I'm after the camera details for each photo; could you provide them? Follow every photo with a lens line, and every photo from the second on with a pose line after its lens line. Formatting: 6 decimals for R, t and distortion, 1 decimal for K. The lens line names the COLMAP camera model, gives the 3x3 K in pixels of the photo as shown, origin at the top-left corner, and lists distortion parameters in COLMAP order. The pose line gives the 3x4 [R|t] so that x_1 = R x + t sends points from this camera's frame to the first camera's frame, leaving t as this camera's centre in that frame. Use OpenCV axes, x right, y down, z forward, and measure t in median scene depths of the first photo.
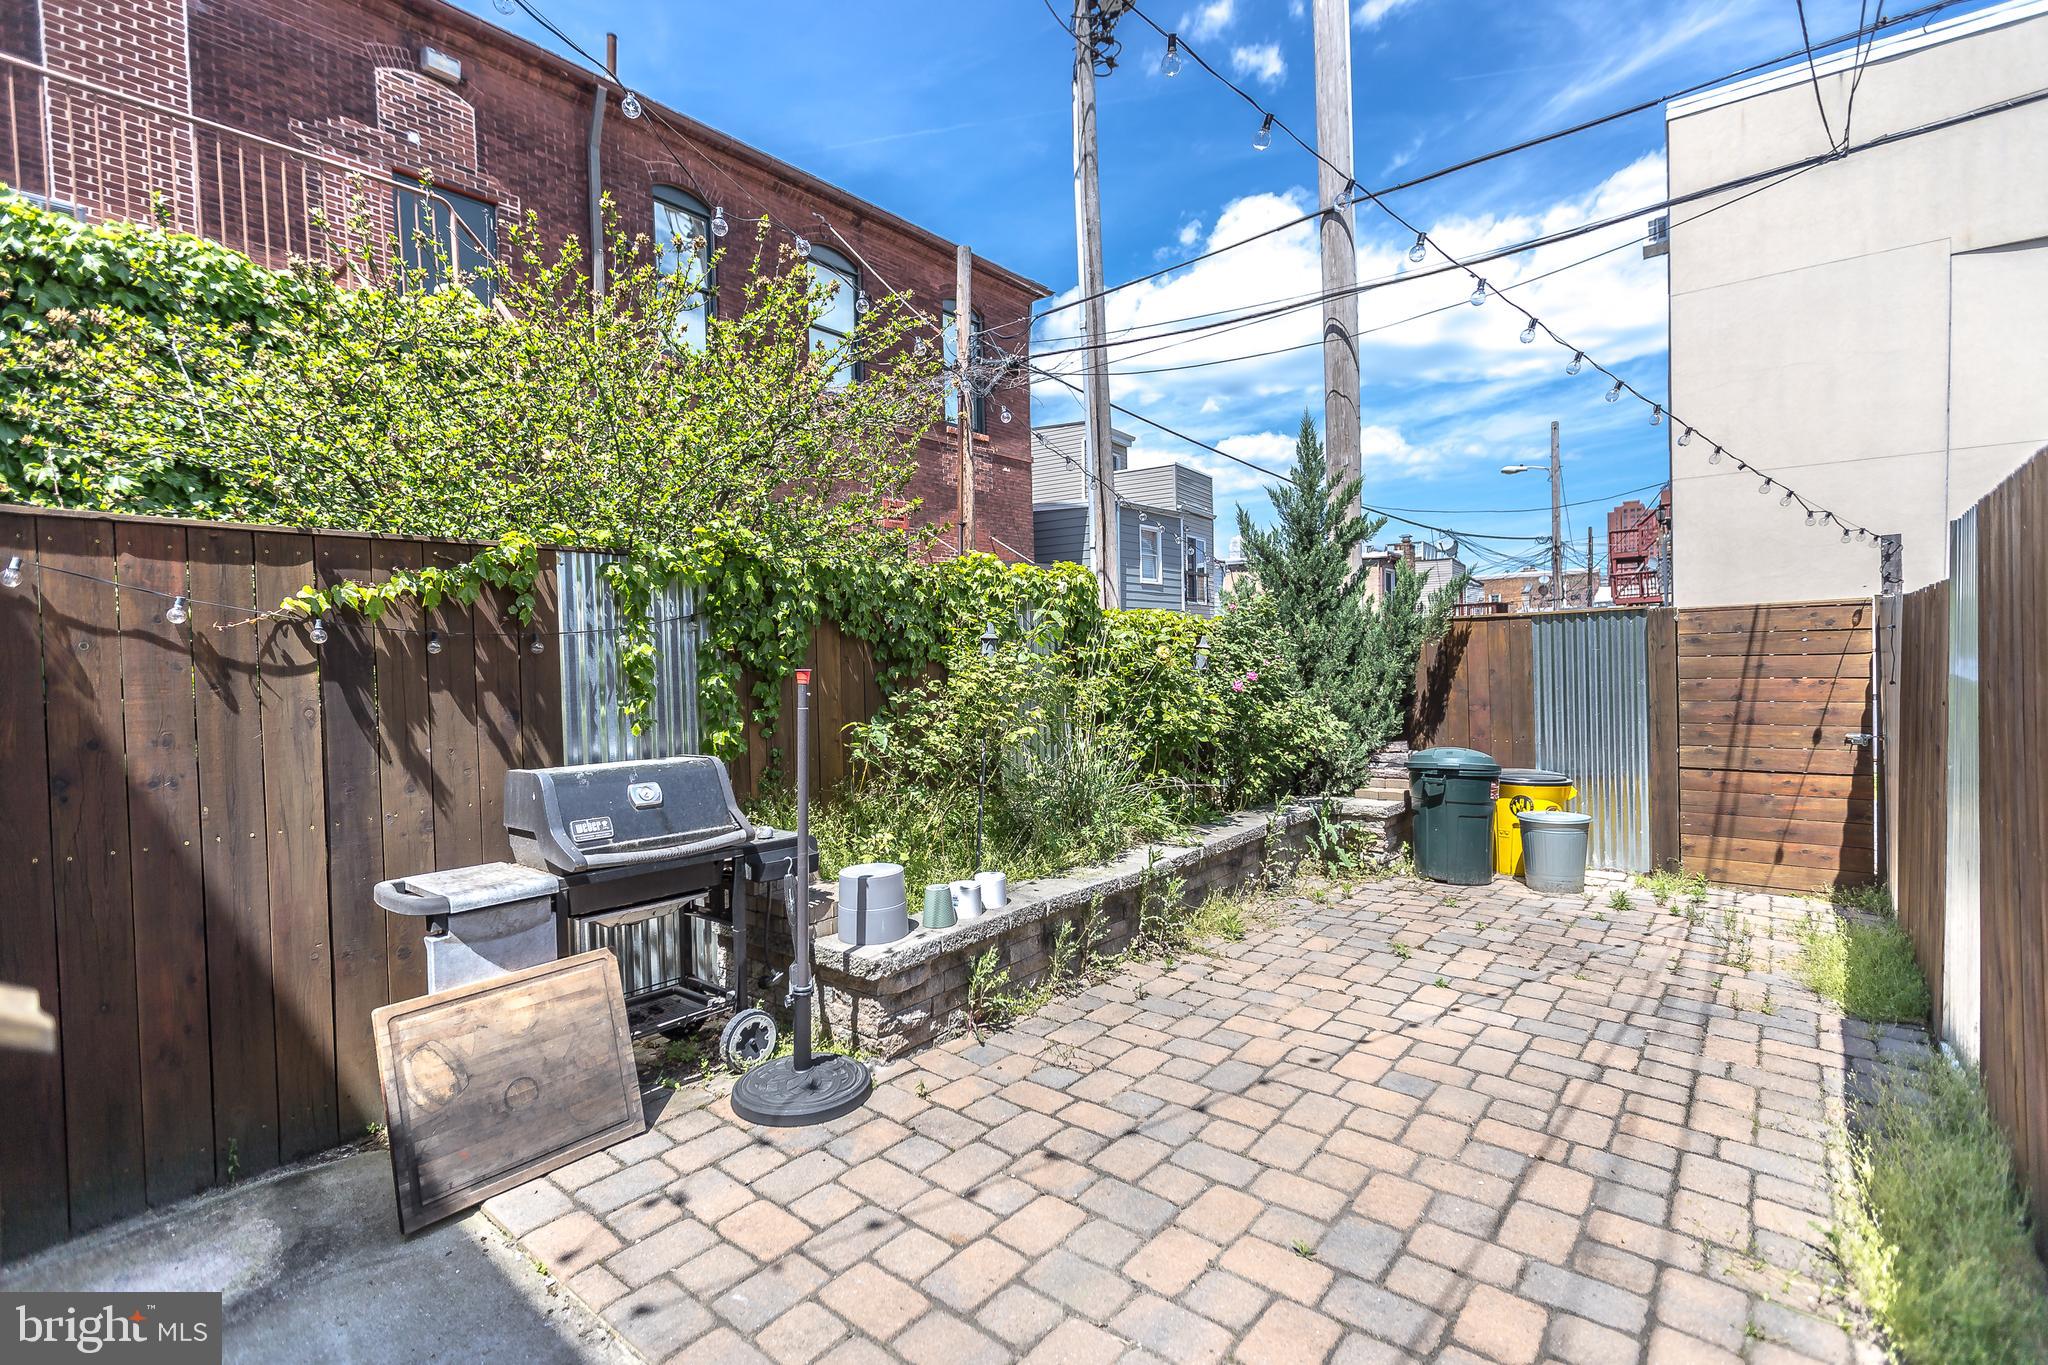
lens RADIAL K [[922.4, 0, 1020.1], [0, 922.4, 678.6], [0, 0, 1]] dist [0.002455, -0.000065]
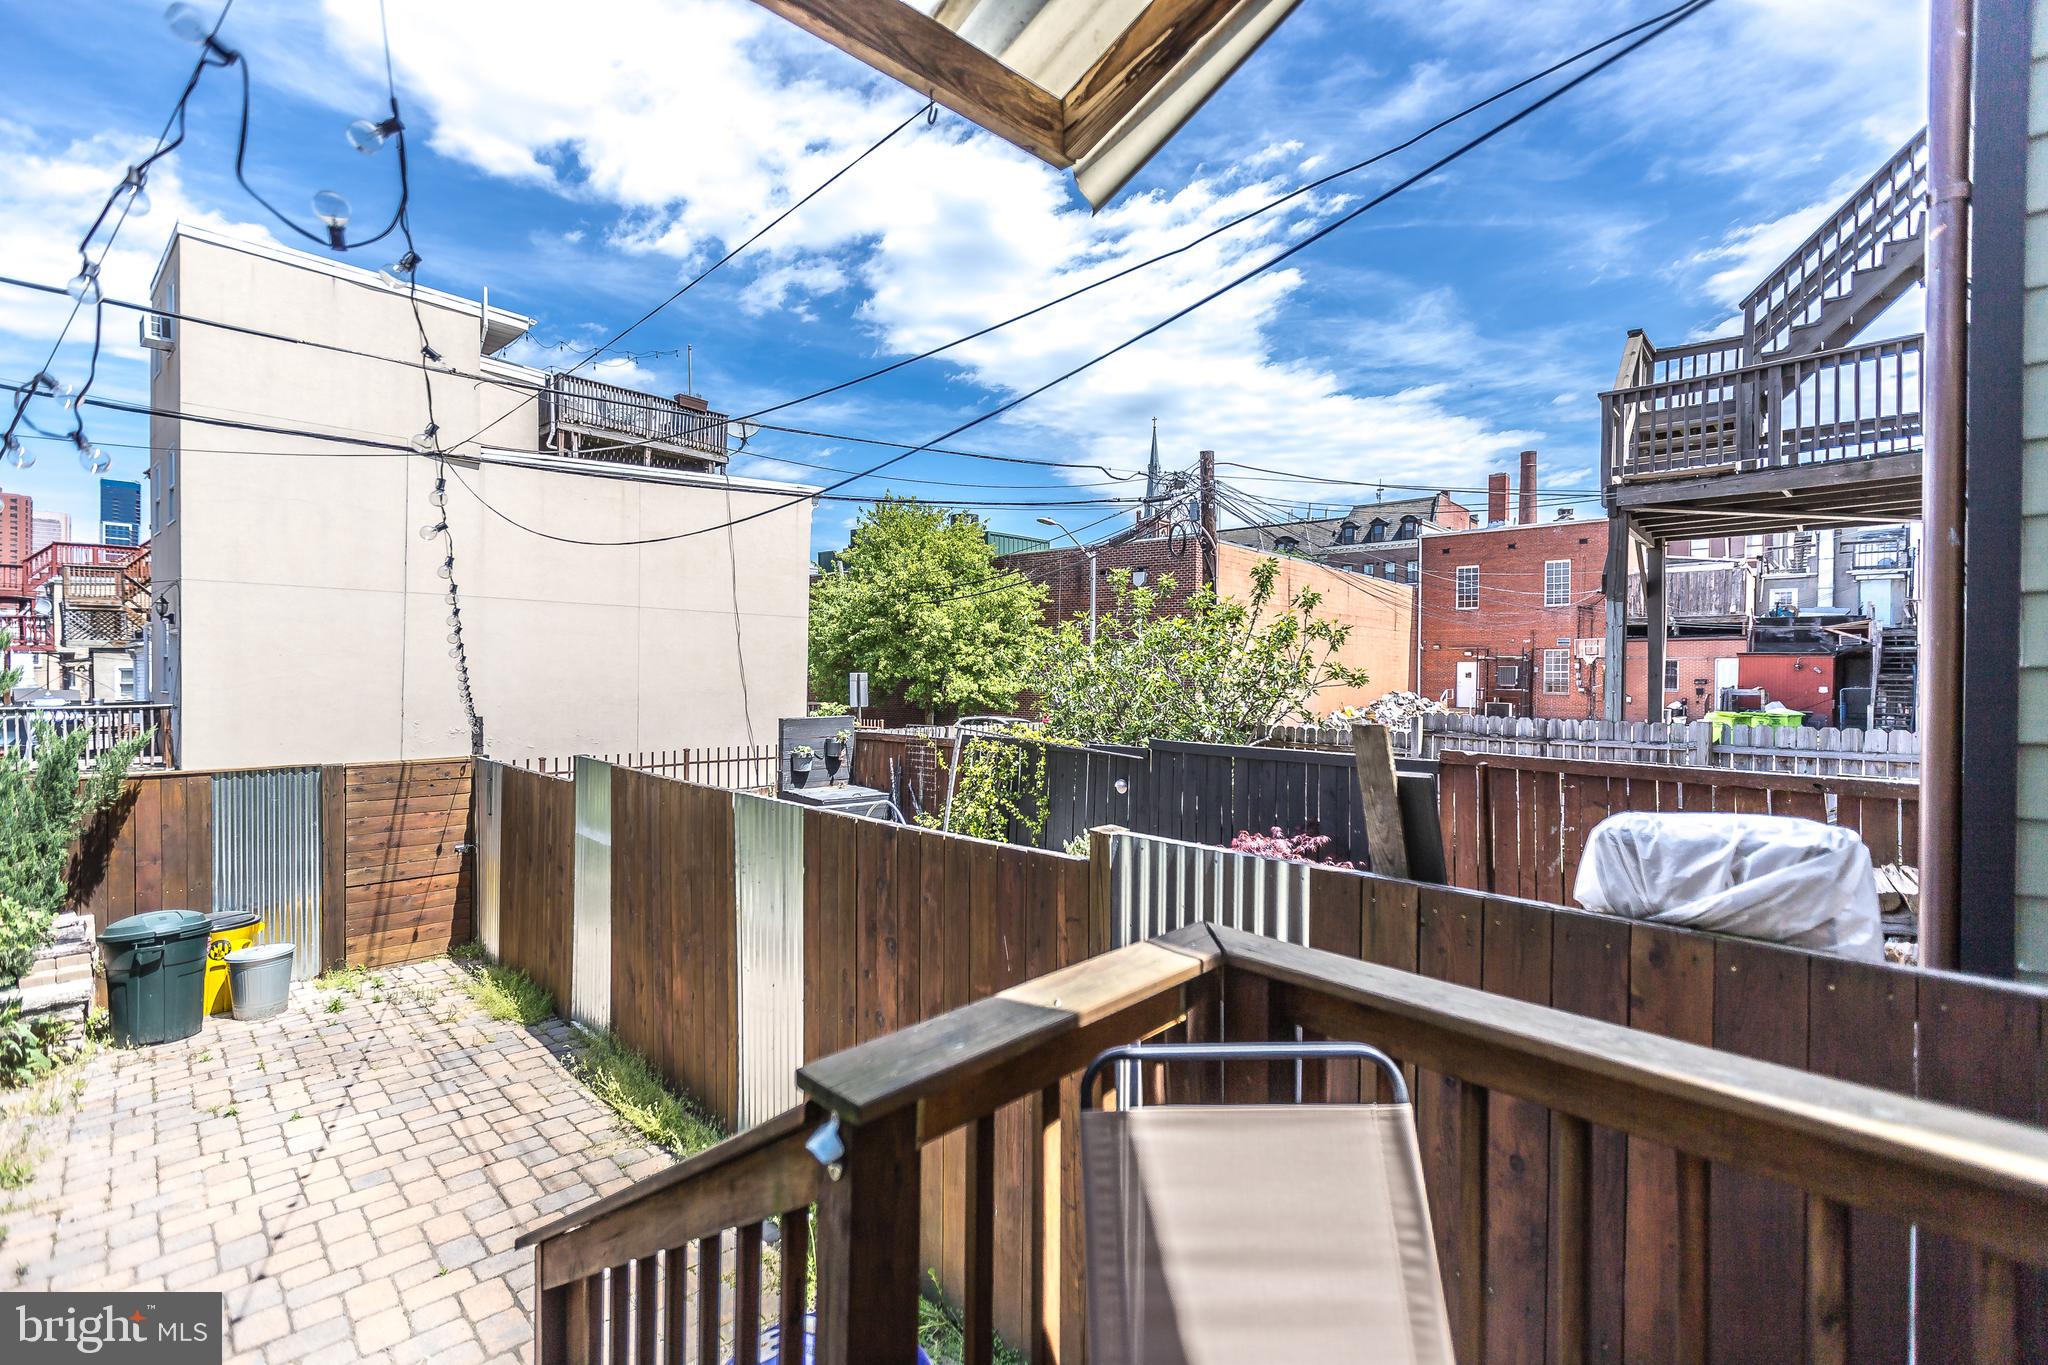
lens RADIAL K [[913.9, 0, 1019.0], [0, 913.9, 676.4], [0, 0, 1]] dist [0.006667, -0.002035]
pose [[0.112777, 0.021799, 0.993381, -0.644558], [0.015767, 0.999594, -0.023725, -0.211966], [-0.993495, 0.018338, 0.112387, -0.132520]]
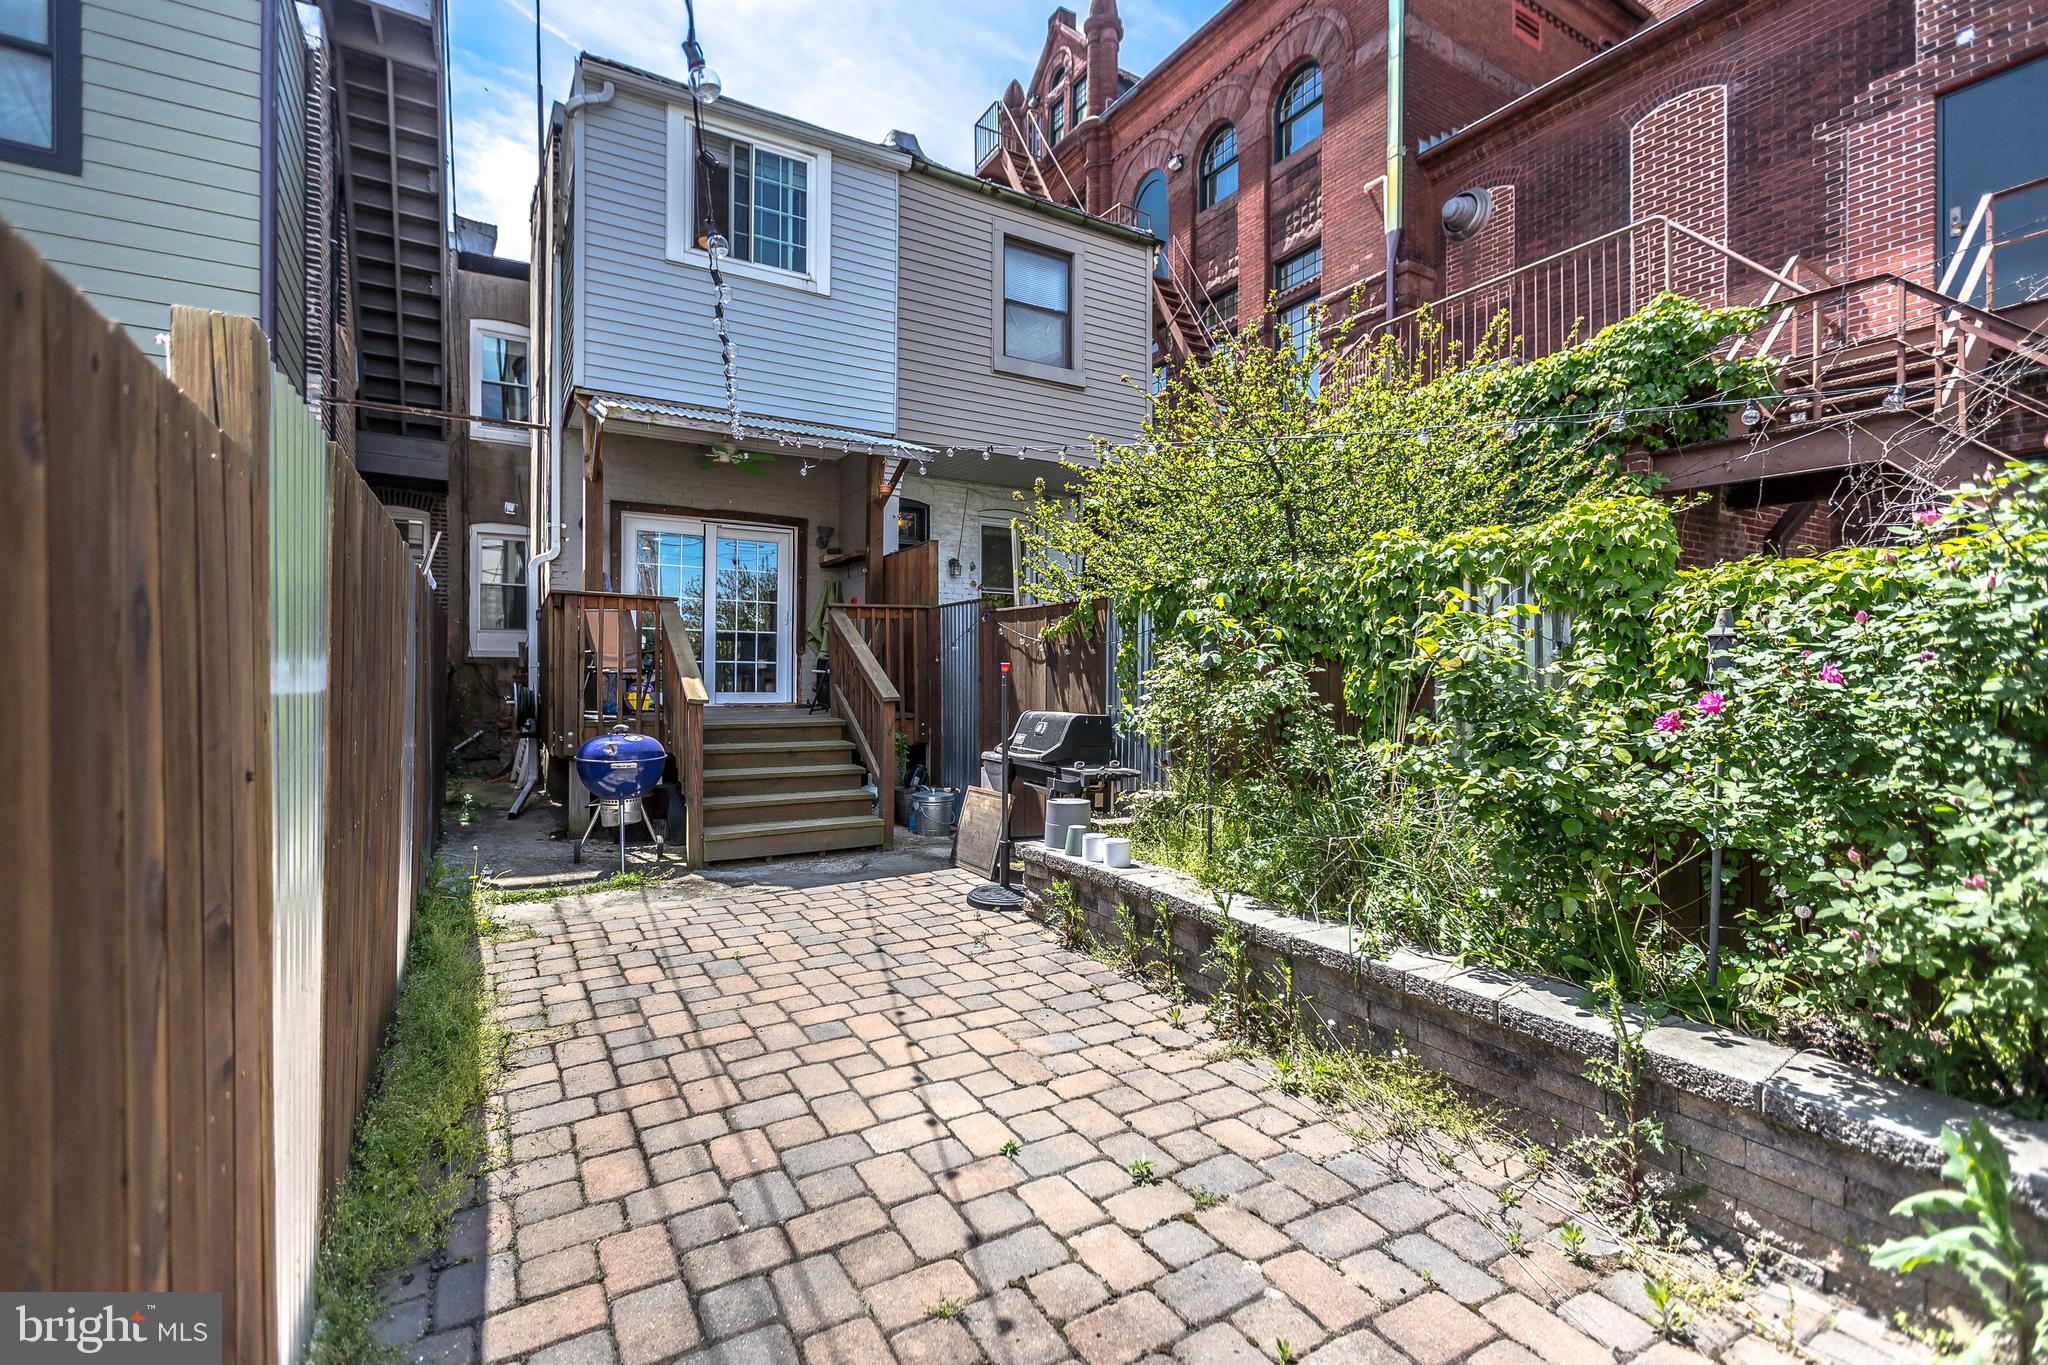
lens RADIAL K [[913.9, 0, 1019.0], [0, 913.9, 676.4], [0, 0, 1]] dist [0.006667, -0.002035]
pose [[-0.338606, 0.020500, -0.940705, 0.979945], [-0.021560, 0.999331, 0.029538, -0.026683], [0.940681, 0.030283, -0.337938, 1.118722]]
